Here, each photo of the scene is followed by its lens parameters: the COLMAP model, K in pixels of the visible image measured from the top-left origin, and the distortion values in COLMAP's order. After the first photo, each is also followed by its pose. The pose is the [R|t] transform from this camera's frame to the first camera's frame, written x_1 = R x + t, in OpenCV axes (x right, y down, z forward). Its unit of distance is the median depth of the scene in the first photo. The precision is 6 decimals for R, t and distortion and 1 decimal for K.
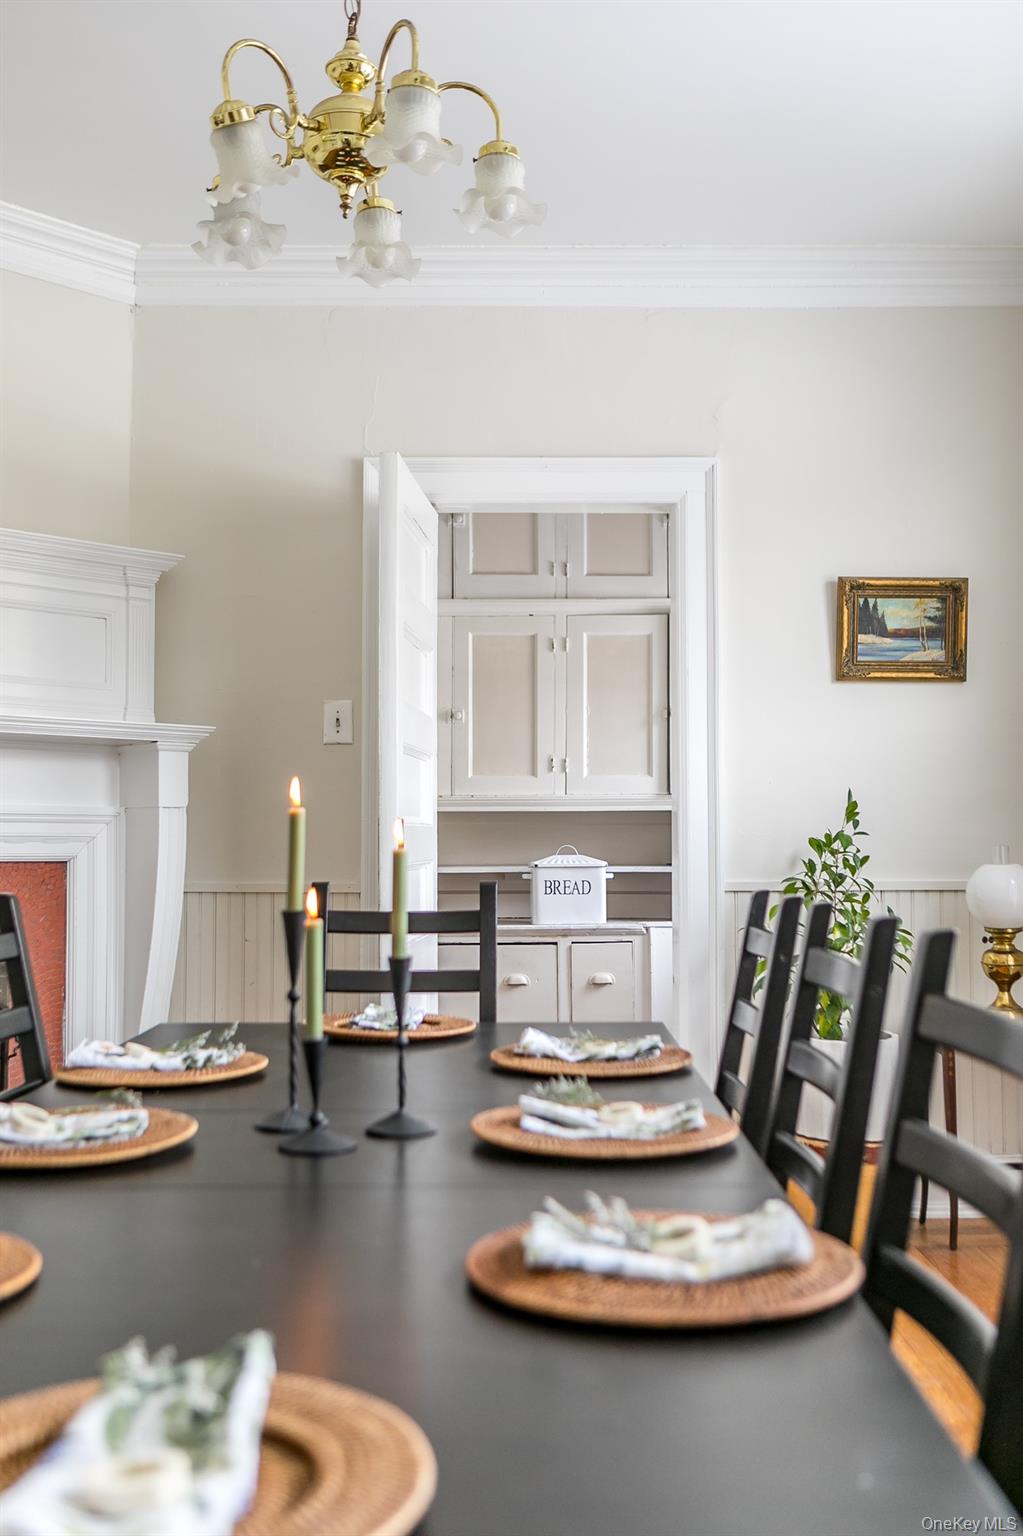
lens RADIAL K [[1547.6, 0, 510.3], [0, 1547.6, 769.0], [0, 0, 1]] dist [-0.014283, 0.000000]
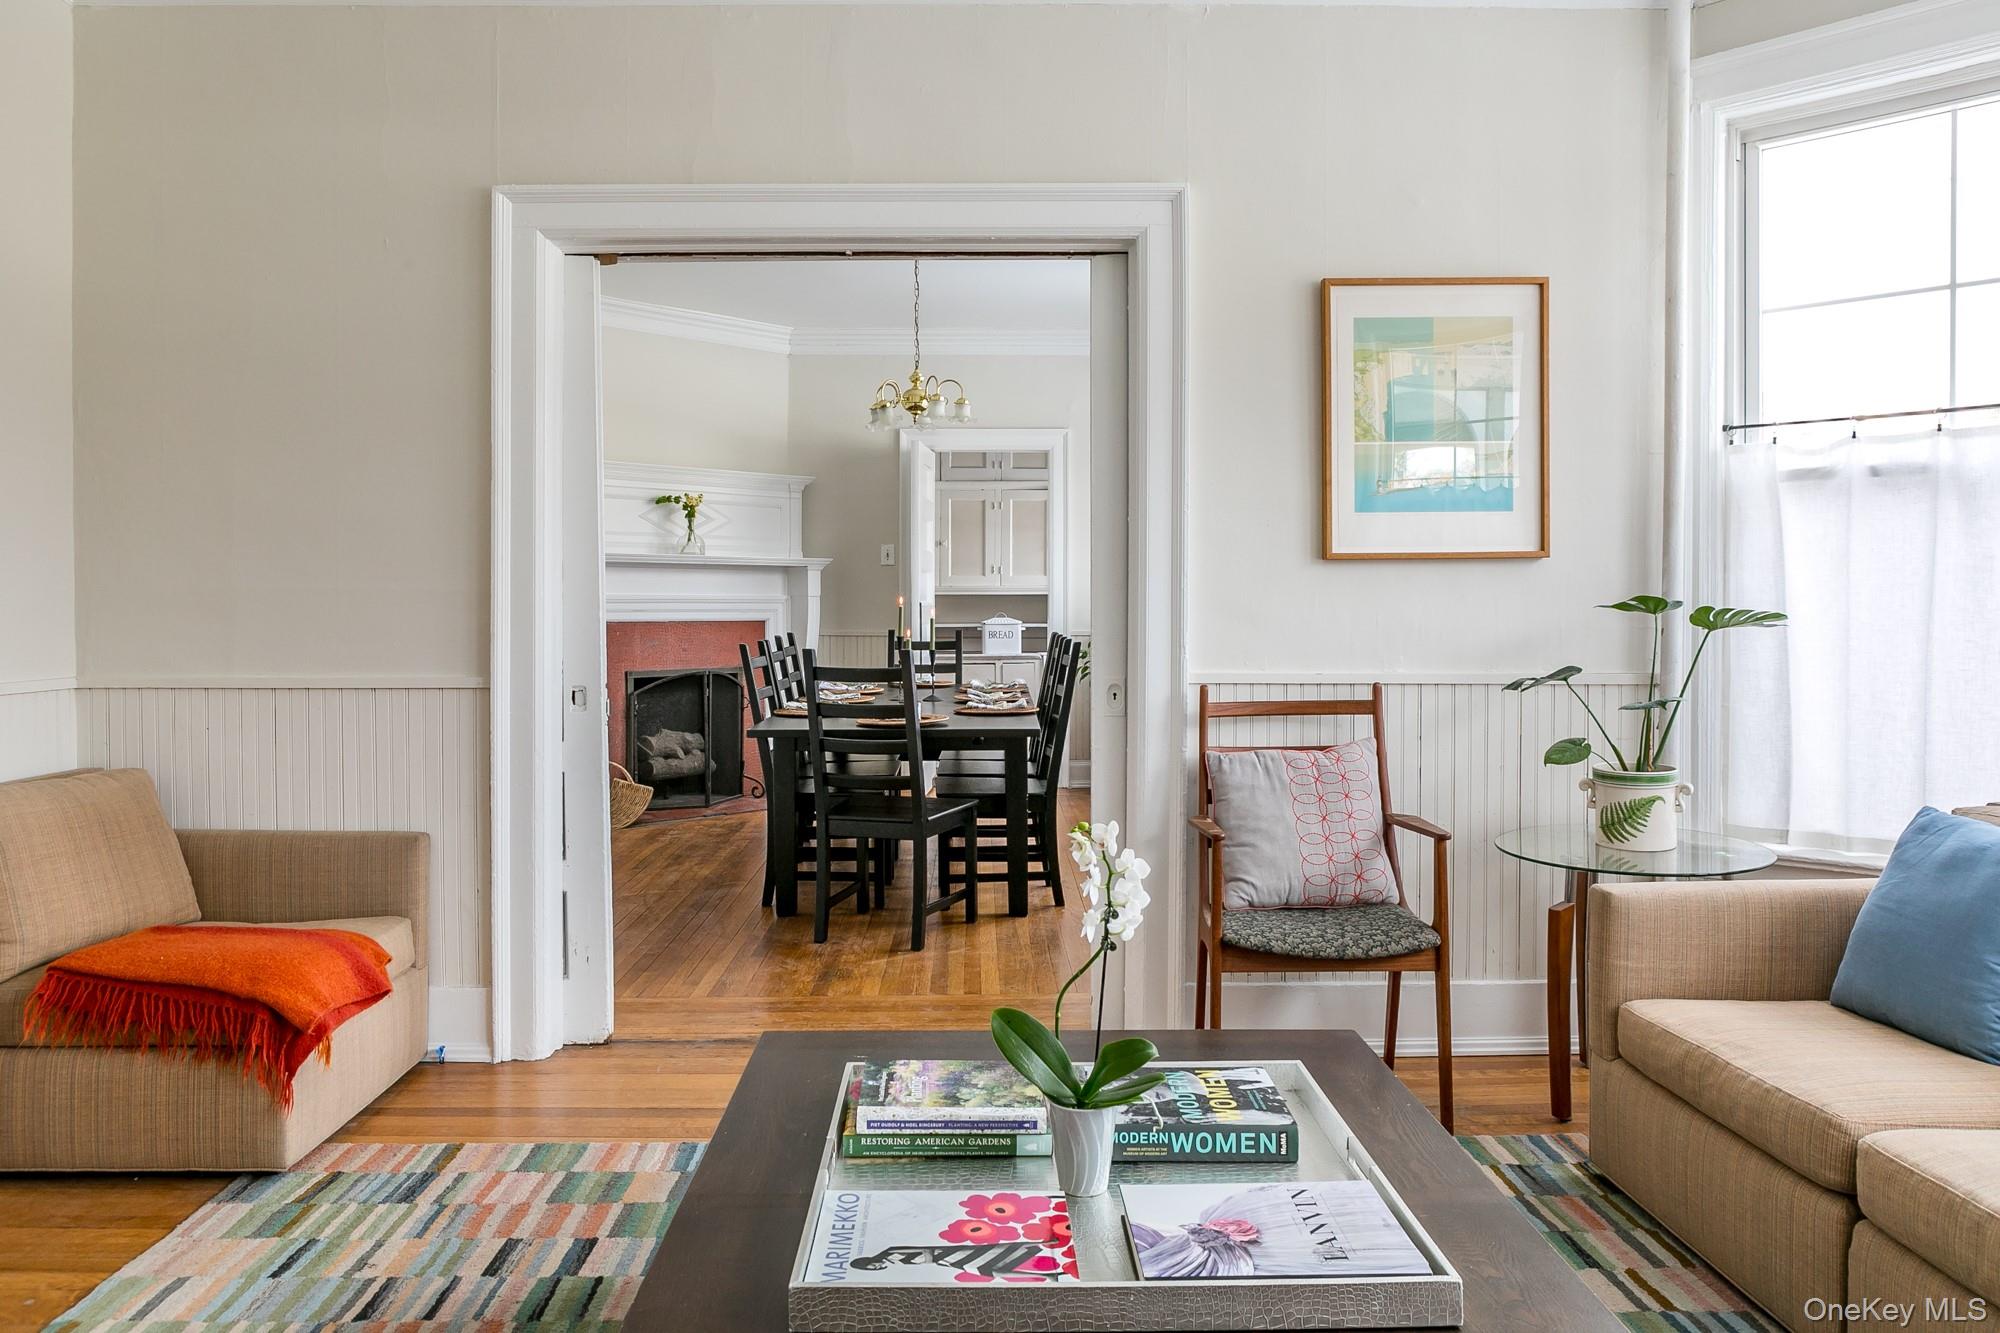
lens RADIAL K [[1377.7, 0, 994.8], [0, 1377.7, 660.9], [0, 0, 1]] dist [0.010076, 0.003569]
pose [[0.999948, 0.001655, 0.010076, 0.014731], [-0.002561, 0.995889, 0.090547, -0.056305], [-0.009884, -0.090568, 0.995841, -0.861752]]
